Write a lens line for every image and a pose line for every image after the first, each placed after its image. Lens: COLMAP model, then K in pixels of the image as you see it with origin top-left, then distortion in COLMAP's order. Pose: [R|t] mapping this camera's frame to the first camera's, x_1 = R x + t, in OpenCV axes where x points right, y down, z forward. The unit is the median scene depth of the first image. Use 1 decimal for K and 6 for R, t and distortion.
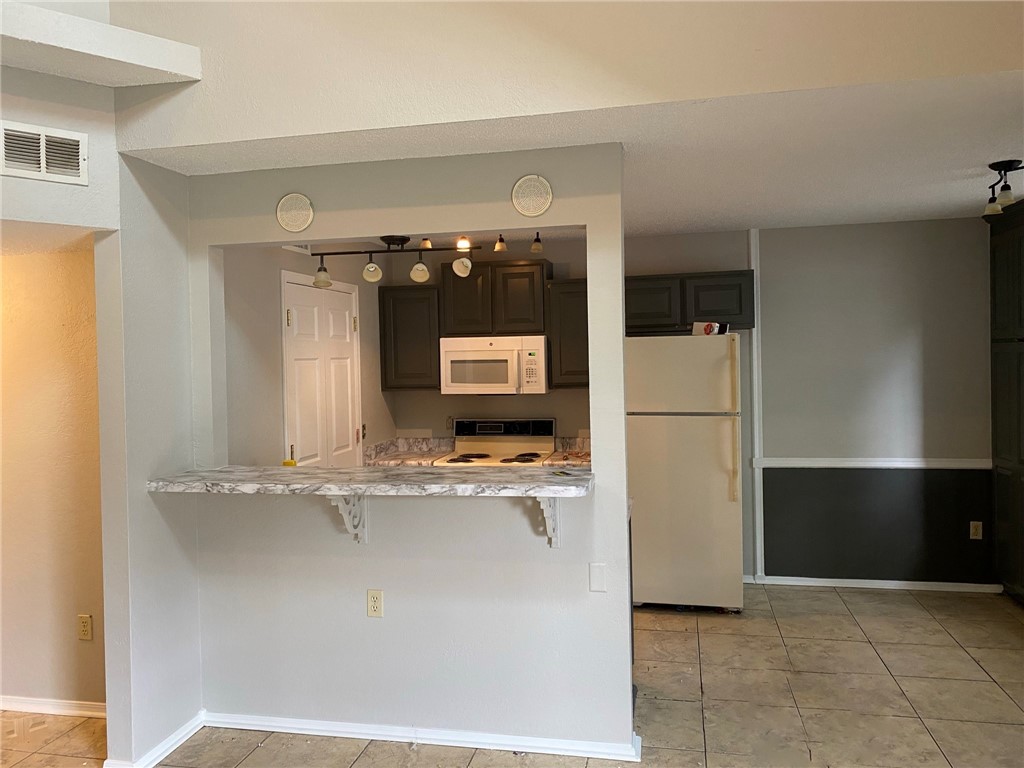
lens RADIAL K [[797.8, 0, 512.0], [0, 797.8, 384.0], [0, 0, 1]] dist [0.183950, -0.152234]
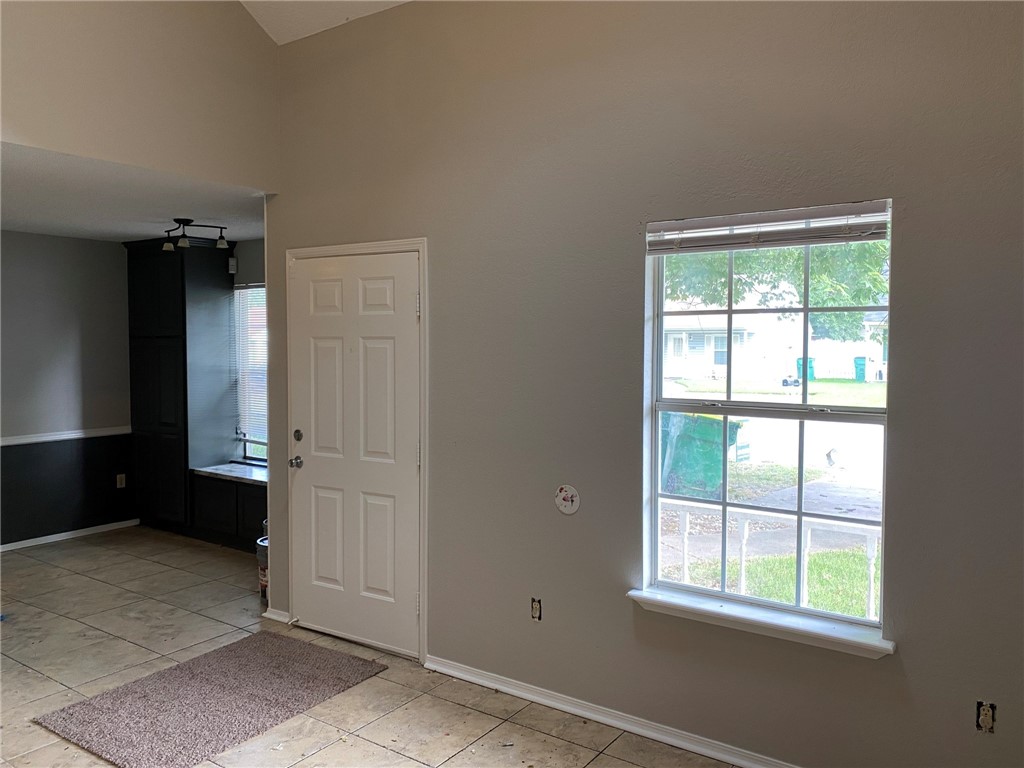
lens RADIAL K [[975.3, 0, 512.0], [0, 975.3, 384.0], [0, 0, 1]] dist [0.368279, -0.000804]
pose [[0.414925, -0.017245, 0.909692, -0.669310], [0.023323, 0.999693, 0.008313, 0.024485], [-0.909557, 0.017768, 0.415200, -0.237693]]
